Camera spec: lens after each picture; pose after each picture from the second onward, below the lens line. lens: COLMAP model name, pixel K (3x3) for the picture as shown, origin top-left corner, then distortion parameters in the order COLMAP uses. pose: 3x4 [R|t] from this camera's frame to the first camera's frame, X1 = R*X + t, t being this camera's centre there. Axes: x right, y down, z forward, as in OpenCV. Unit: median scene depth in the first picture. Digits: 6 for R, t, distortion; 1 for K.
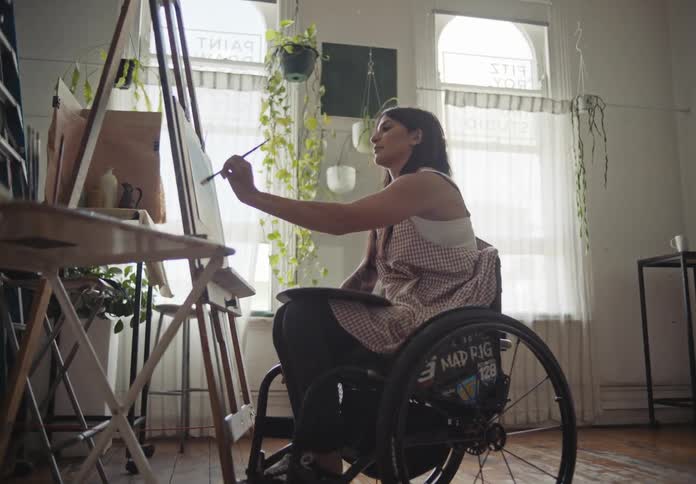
lens RADIAL K [[681.8, 0, 348.0], [0, 681.8, 242.0], [0, 0, 1]] dist [-0.079776, 0.164364]
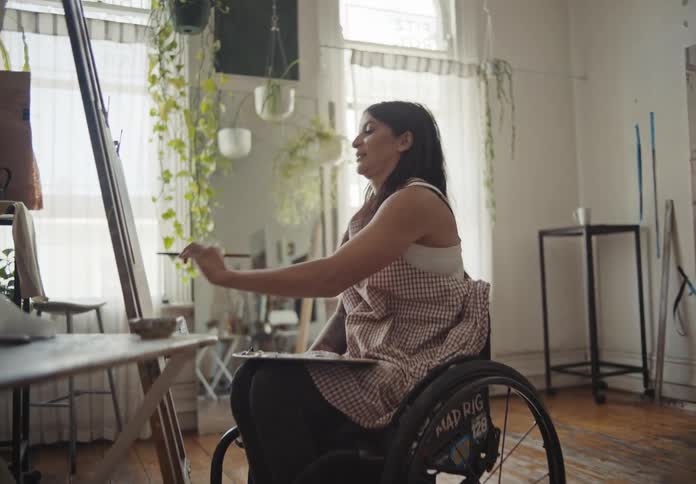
lens RADIAL K [[681.8, 0, 348.0], [0, 681.8, 242.0], [0, 0, 1]] dist [-0.079776, 0.164364]
pose [[0.978374, -0.017328, 0.206115, -0.058393], [-0.003235, 0.995081, 0.099013, -0.057329], [-0.206817, -0.097539, 0.973506, 0.084692]]
